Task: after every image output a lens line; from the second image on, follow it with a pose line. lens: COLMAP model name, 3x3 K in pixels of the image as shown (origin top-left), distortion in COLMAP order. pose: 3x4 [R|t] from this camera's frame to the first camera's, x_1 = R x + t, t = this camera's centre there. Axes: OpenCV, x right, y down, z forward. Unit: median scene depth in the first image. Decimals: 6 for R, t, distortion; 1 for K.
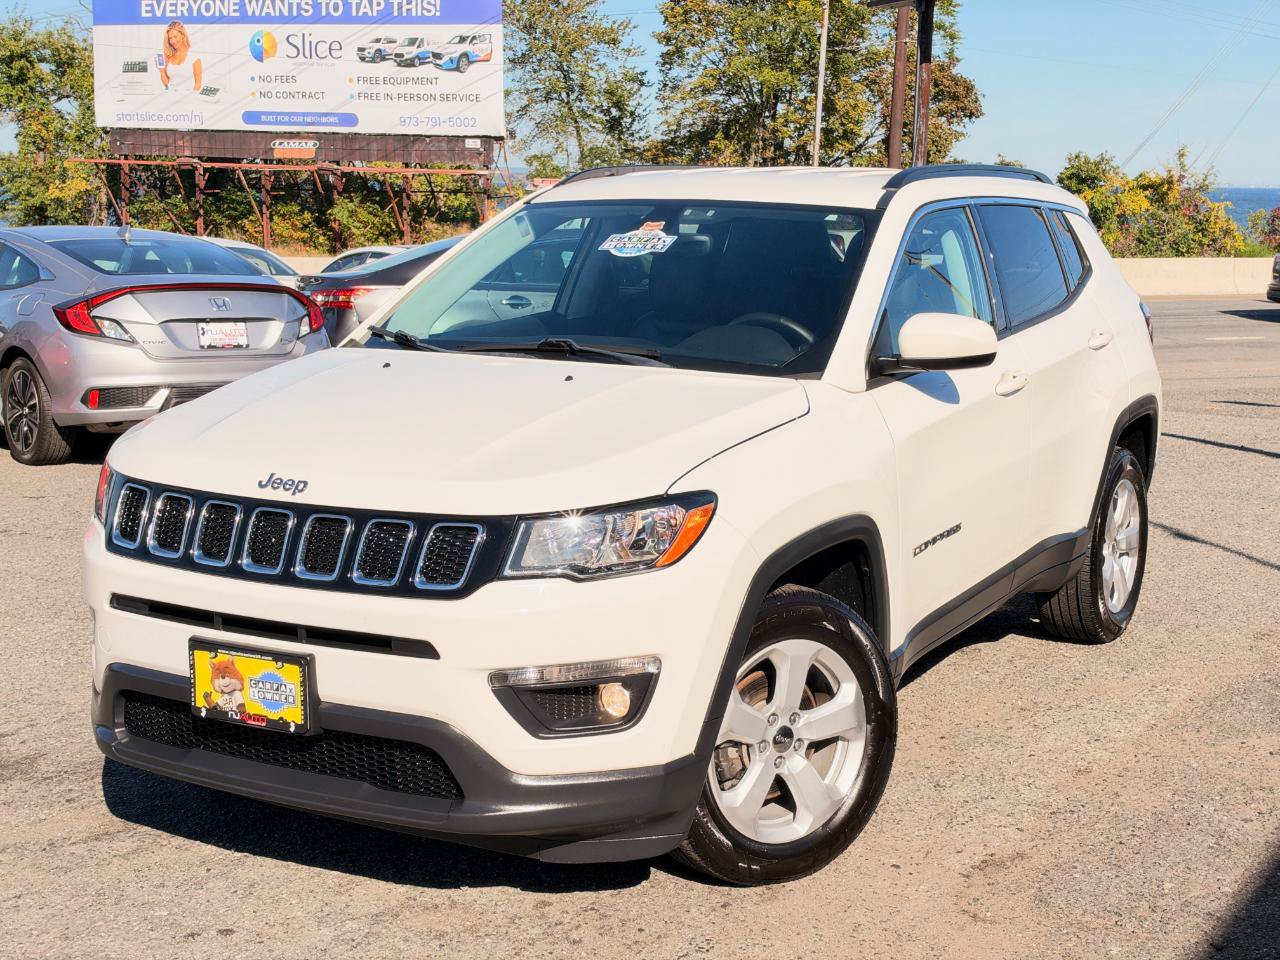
lens RADIAL K [[1819.2, 0, 640.0], [0, 1819.2, 480.0], [0, 0, 1]] dist [0.289605, -0.890721]
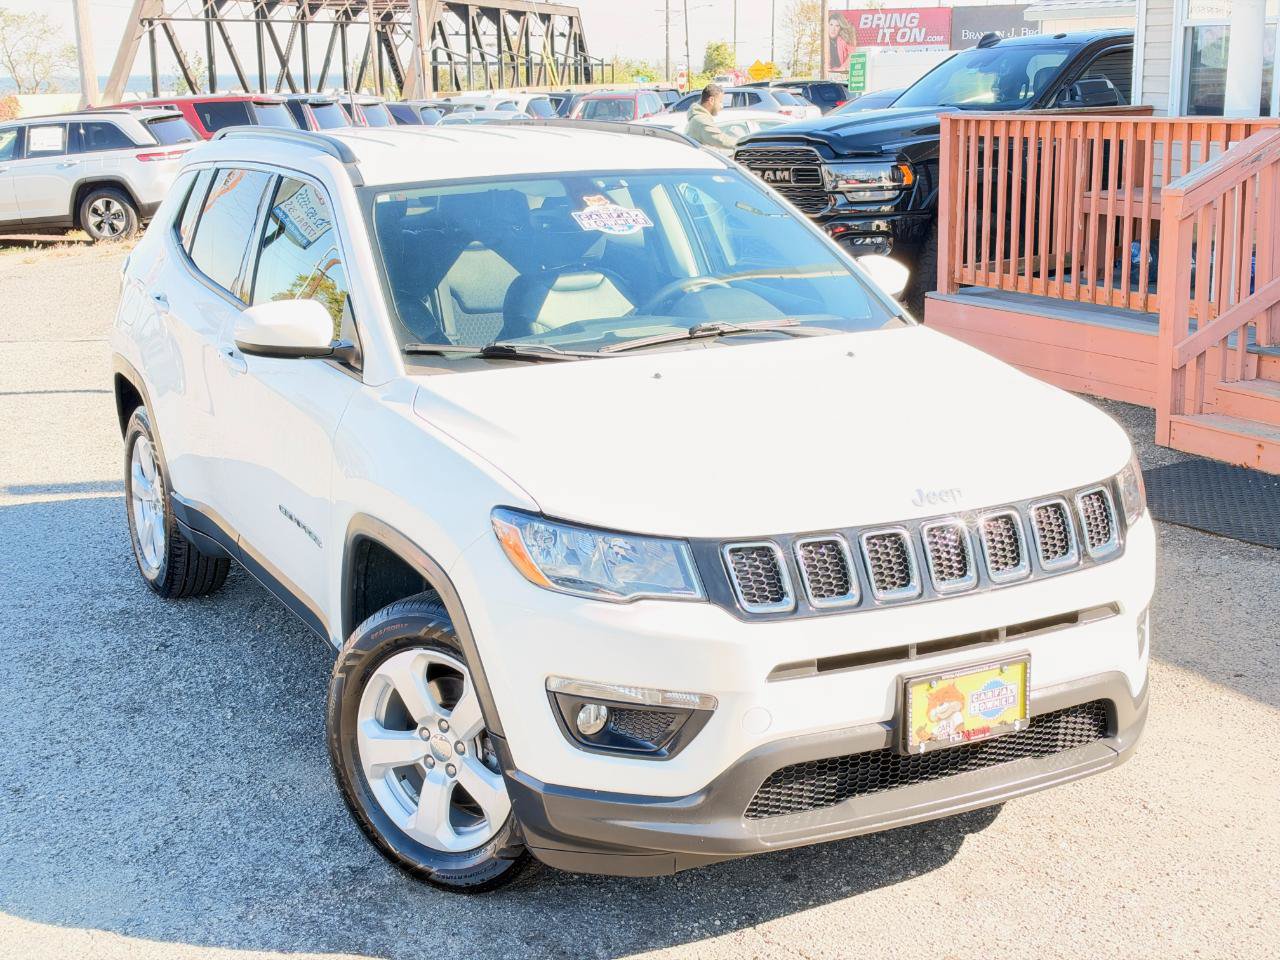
lens RADIAL K [[1819.2, 0, 640.0], [0, 1819.2, 480.0], [0, 0, 1]] dist [0.289605, -0.890721]
pose [[0.523923, -0.206514, 0.826351, -0.590591], [0.157162, 0.976943, 0.144505, -0.092576], [-0.837141, 0.054161, 0.544299, 0.337419]]
